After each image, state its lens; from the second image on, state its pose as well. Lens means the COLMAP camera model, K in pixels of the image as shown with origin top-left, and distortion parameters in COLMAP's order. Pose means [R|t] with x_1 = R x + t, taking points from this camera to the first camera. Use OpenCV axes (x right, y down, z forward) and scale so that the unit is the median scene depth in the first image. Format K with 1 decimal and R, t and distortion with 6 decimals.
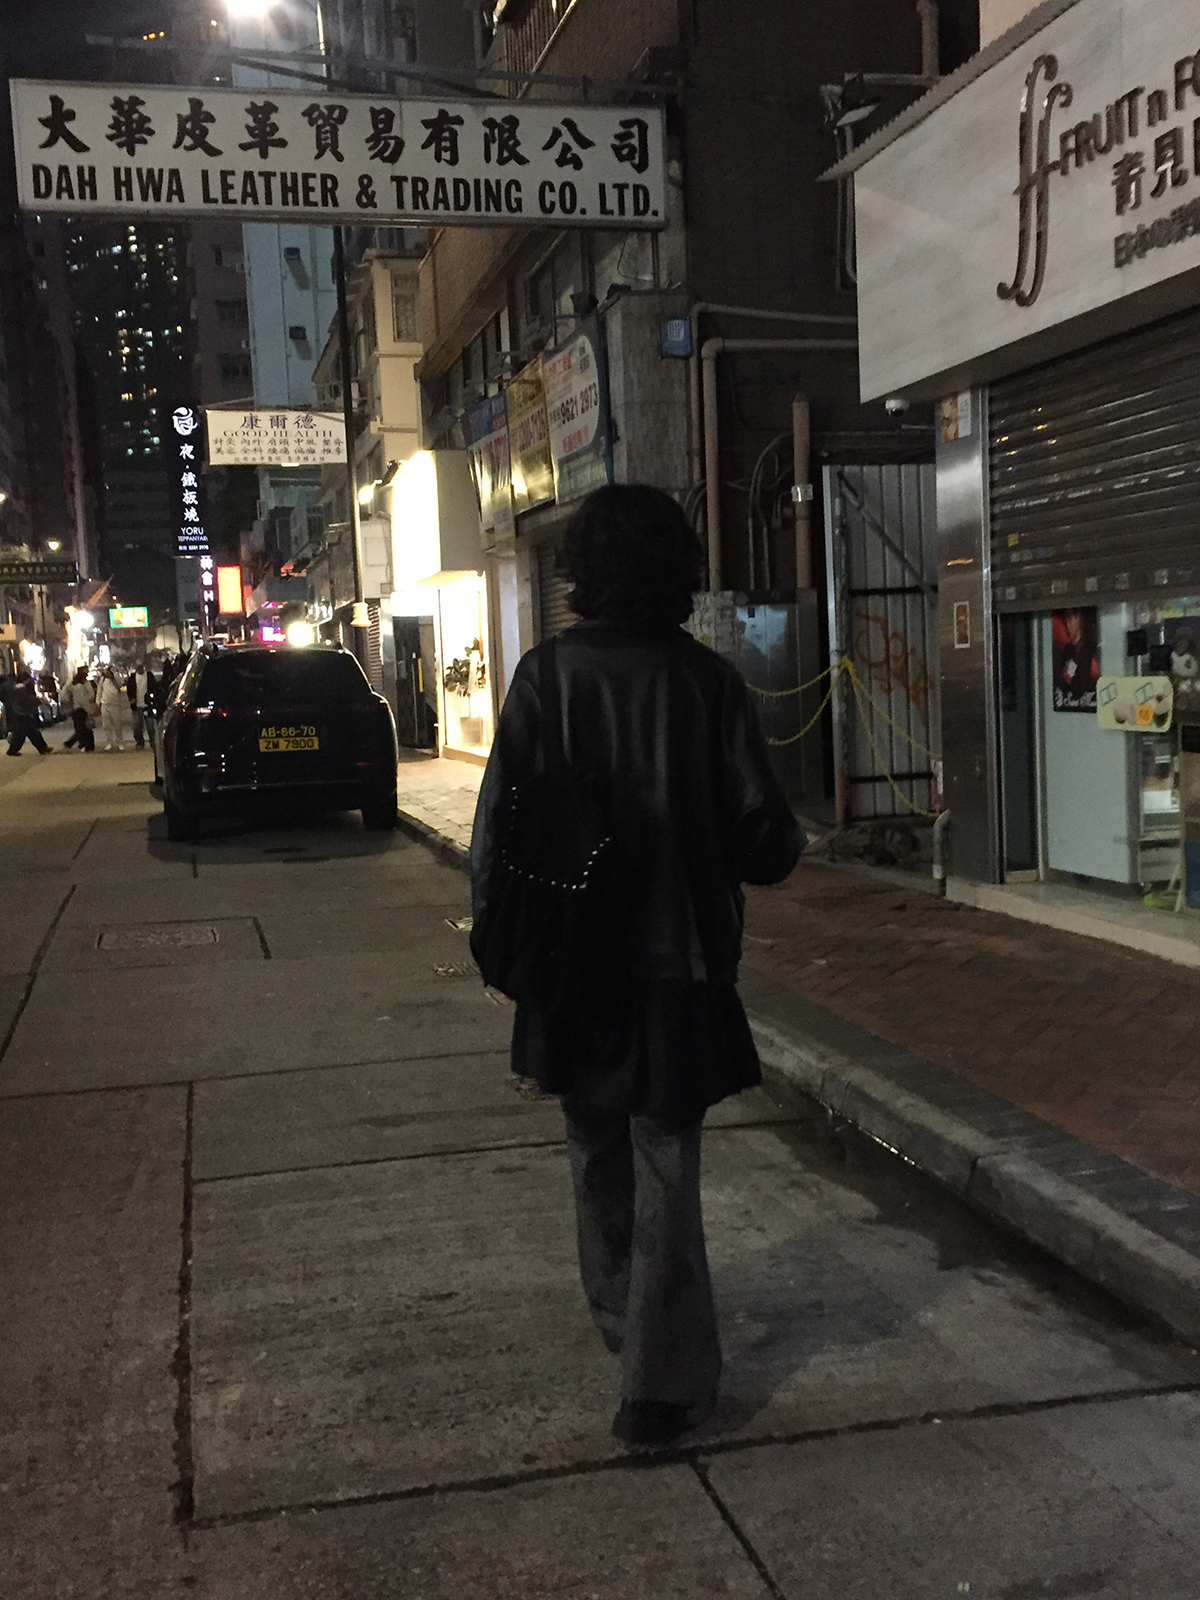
lens RADIAL K [[1728.1, 0, 604.7], [0, 1728.1, 813.0], [0, 0, 1]] dist [0.048527, 0.000000]
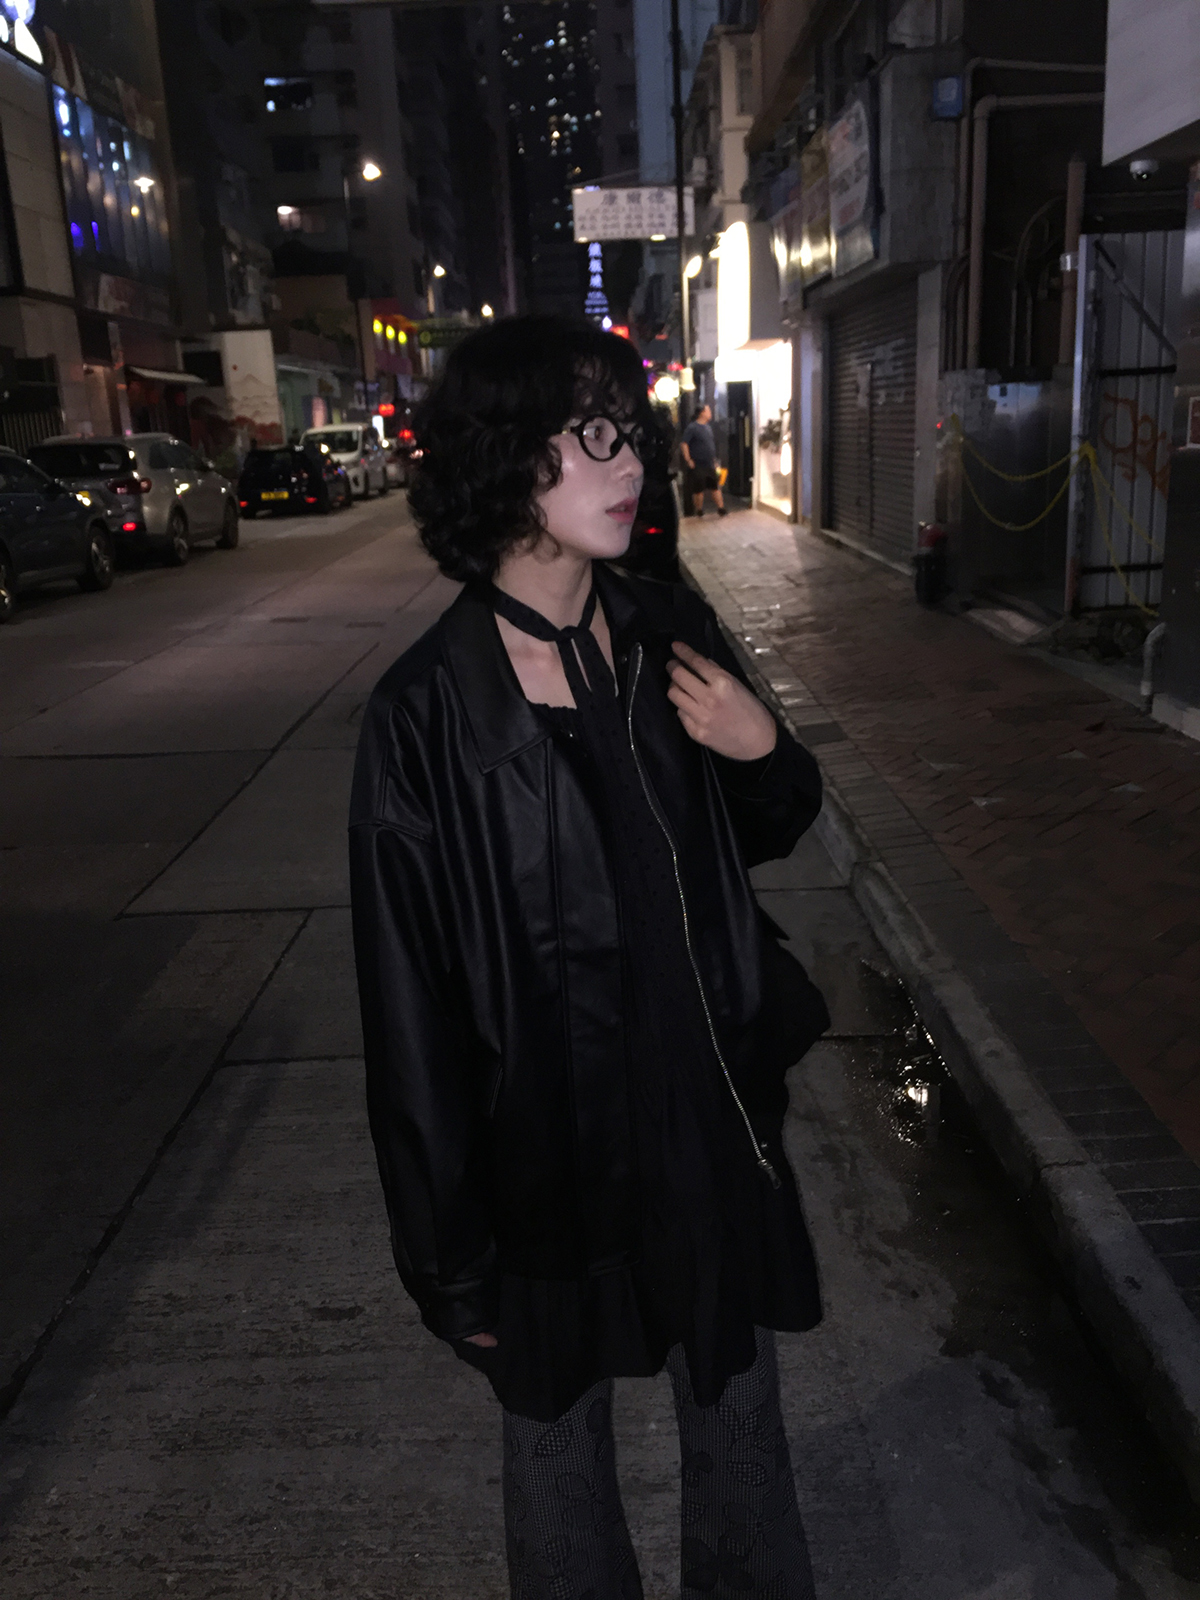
lens RADIAL K [[1380.4, 0, 597.5], [0, 1380.4, 813.8], [0, 0, 1]] dist [0.076516, -0.098032]
pose [[0.972435, 0.061194, -0.225002, 0.054583], [-0.015645, 0.979897, 0.198888, -0.033839], [0.232650, -0.189885, 0.953844, 0.130376]]
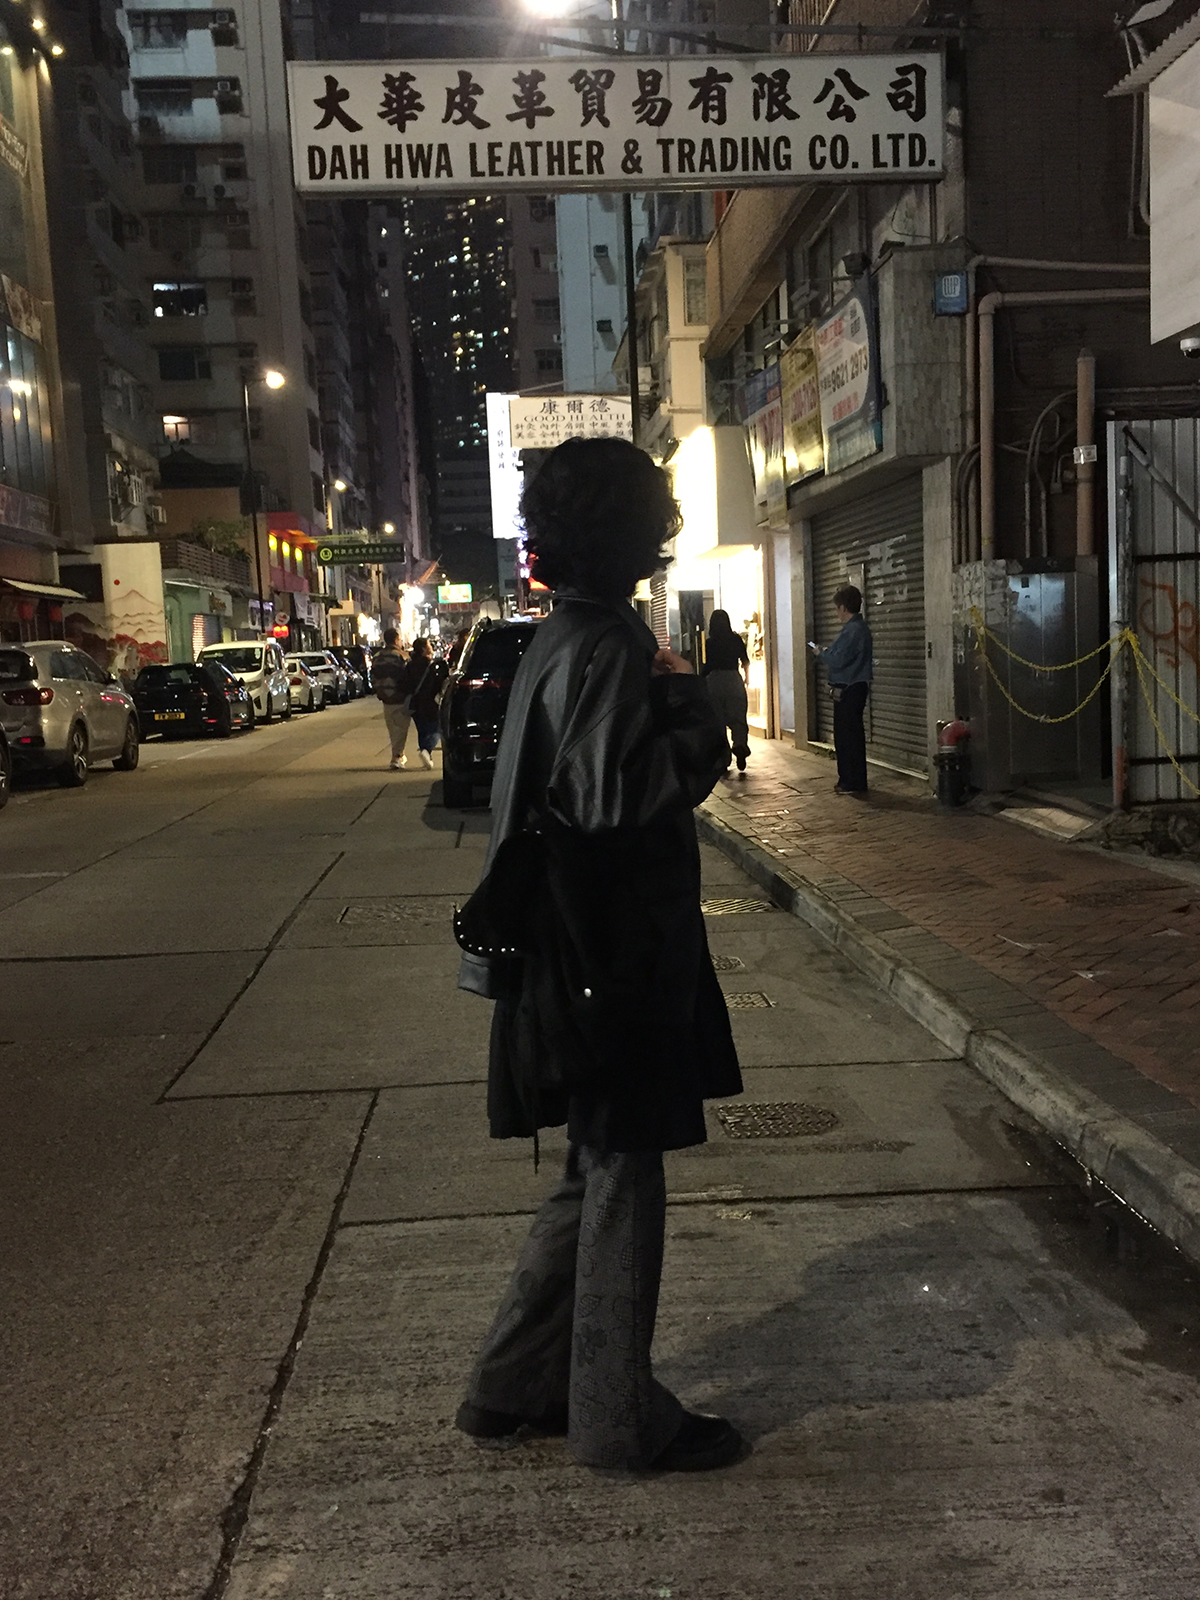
lens RADIAL K [[1612.7, 0, 602.3], [0, 1612.7, 807.5], [0, 0, 1]] dist [0.053329, 0.000000]
pose [[0.984380, 0.018068, -0.175125, 0.014636], [-0.014512, 0.999662, 0.021564, -0.008253], [0.175455, -0.018685, 0.984310, 0.084721]]
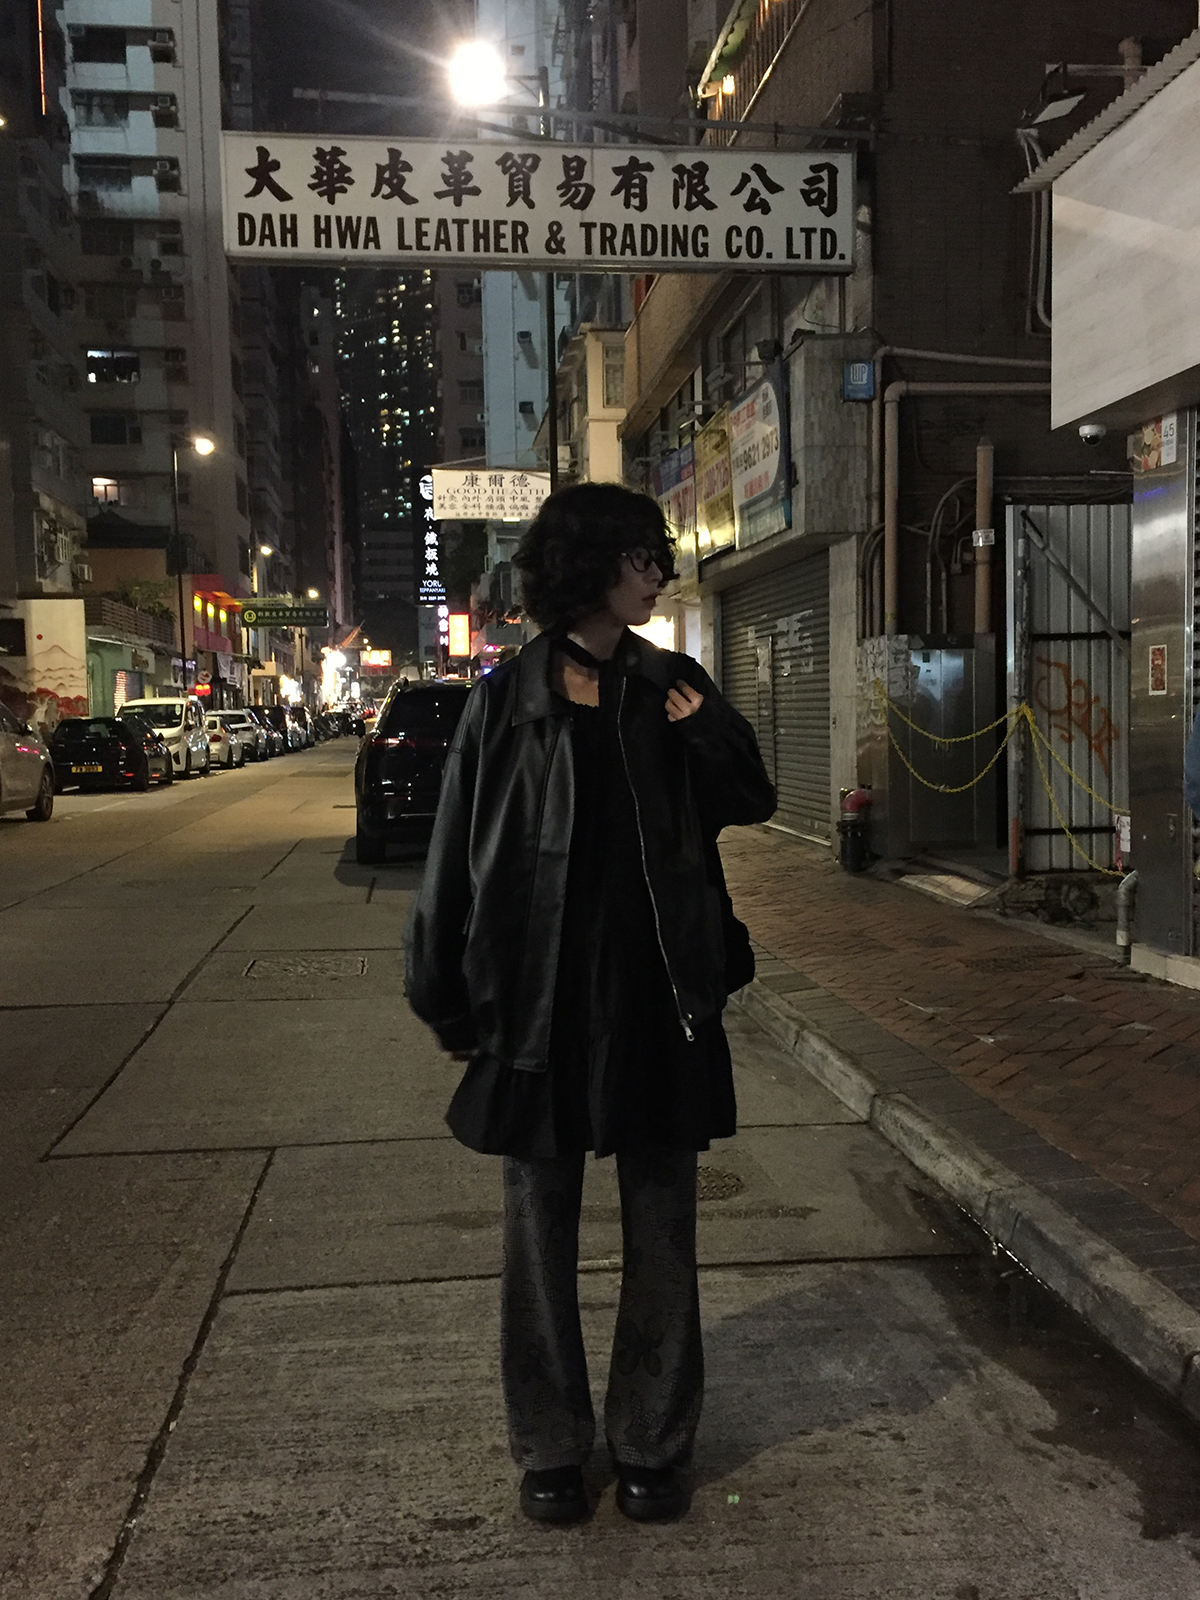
lens RADIAL K [[1557.0, 0, 602.8], [0, 1557.0, 804.4], [0, 0, 1]] dist [0.055153, 0.000000]
pose [[0.992154, 0.033141, -0.120547, 0.012373], [-0.036005, 0.999117, -0.021656, -0.006448], [0.119723, 0.025826, 0.992471, 0.101581]]
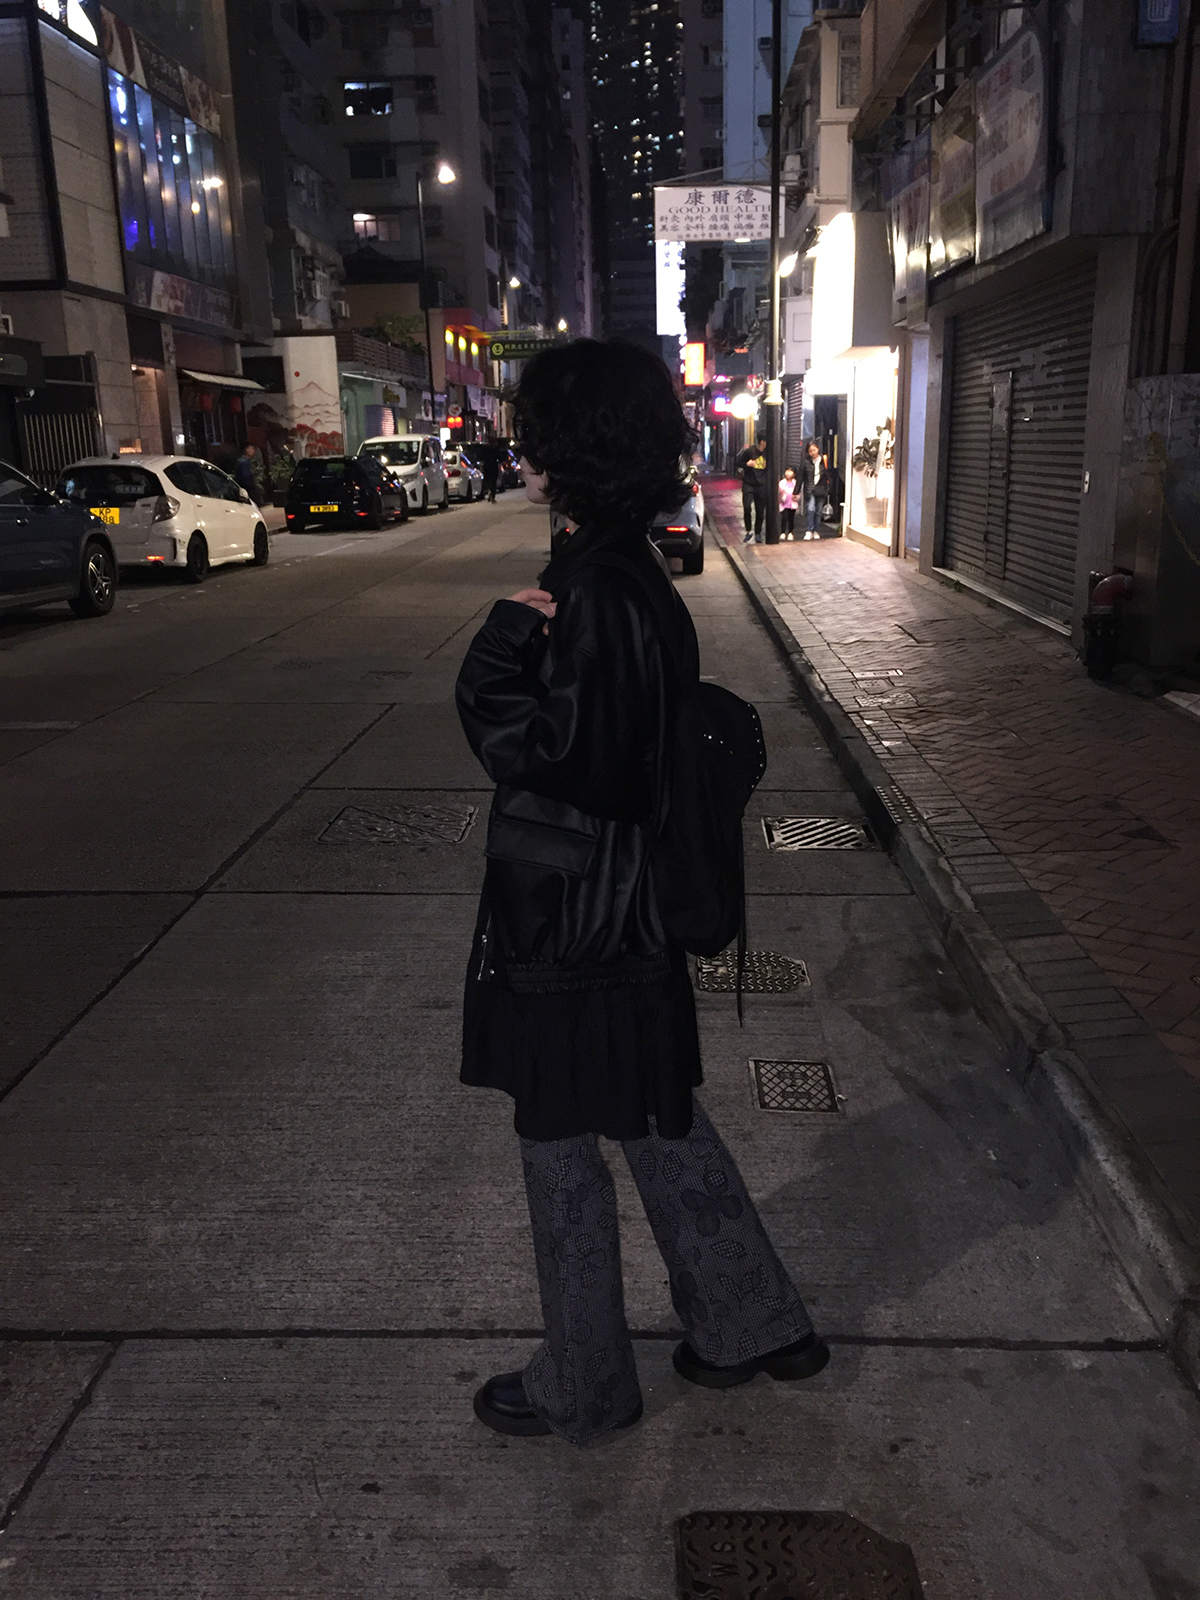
lens RADIAL K [[1380.4, 0, 595.9], [0, 1380.4, 820.6], [0, 0, 1]] dist [0.076516, -0.098032]
pose [[0.959146, 0.093606, -0.266977, 0.001836], [-0.041748, 0.980176, 0.193682, -0.046036], [0.279815, -0.174624, 0.944039, 0.328443]]
